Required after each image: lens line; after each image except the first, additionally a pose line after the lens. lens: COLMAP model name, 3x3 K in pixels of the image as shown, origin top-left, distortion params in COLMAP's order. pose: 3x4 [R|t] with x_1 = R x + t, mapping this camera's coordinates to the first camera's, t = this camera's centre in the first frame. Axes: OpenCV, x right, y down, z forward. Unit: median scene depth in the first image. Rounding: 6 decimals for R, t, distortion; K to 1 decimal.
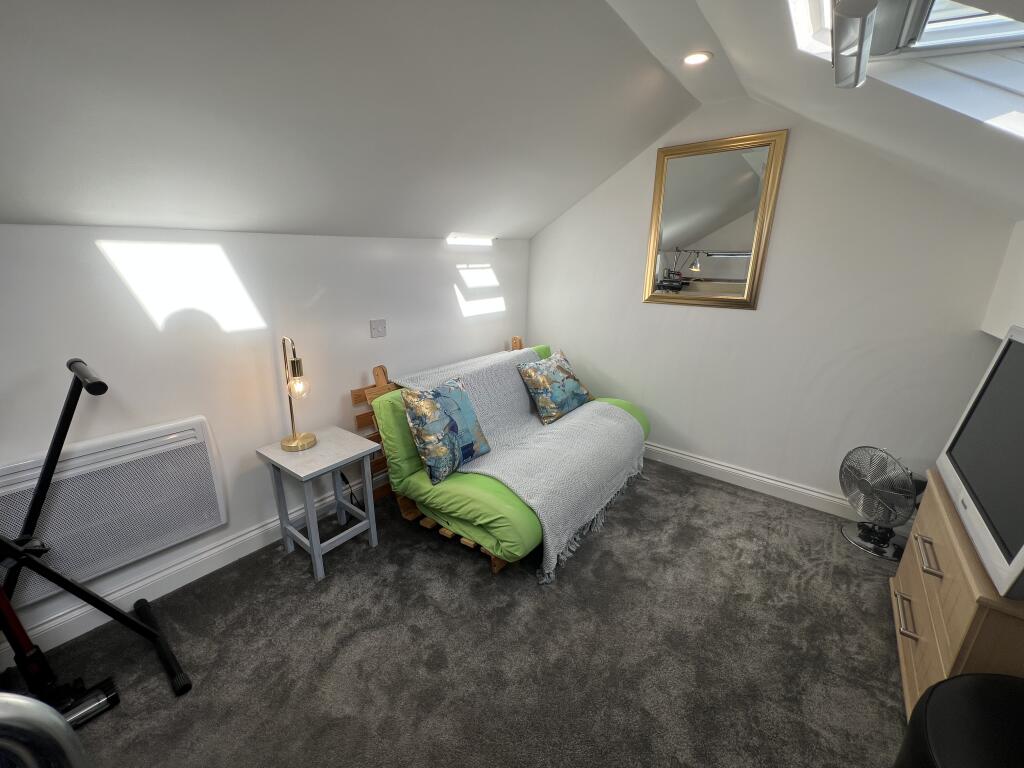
lens RADIAL K [[408.9, 0, 508.6], [0, 408.9, 383.1], [0, 0, 1]] dist [-0.001947, -0.000722]
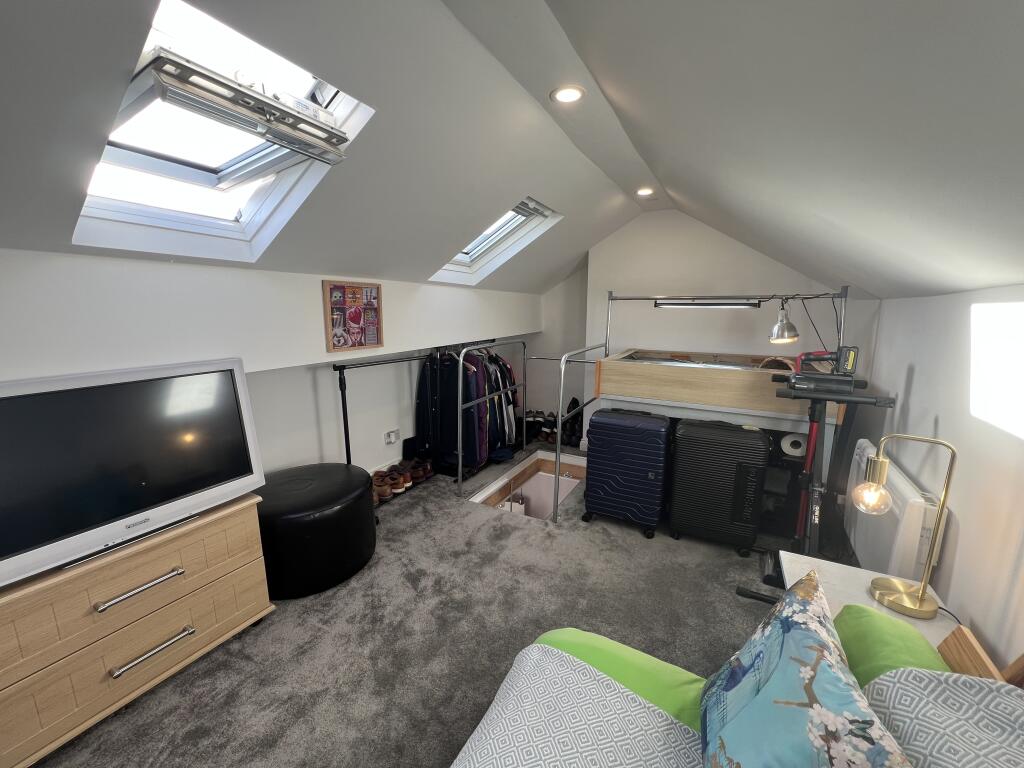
lens RADIAL K [[408.9, 0, 508.6], [0, 408.9, 383.1], [0, 0, 1]] dist [-0.001947, -0.000722]
pose [[-0.988656, 0.009780, -0.149876, 0.175174], [-0.059234, 0.891608, 0.448918, -0.365231], [0.138021, 0.452703, -0.880914, 1.183114]]
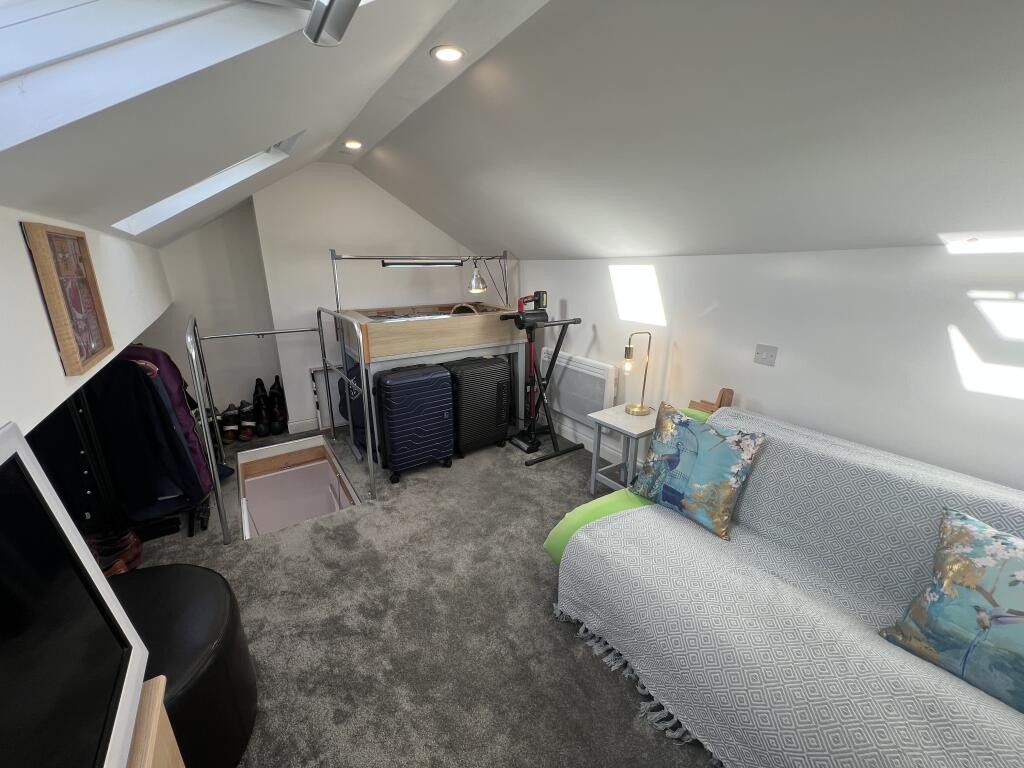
lens RADIAL K [[408.9, 0, 508.6], [0, 408.9, 383.1], [0, 0, 1]] dist [-0.001947, -0.000722]
pose [[-0.322466, 0.257178, -0.910975, 0.743318], [-0.272491, 0.896426, 0.349527, -0.259394], [0.906512, 0.360943, -0.218988, 0.782912]]
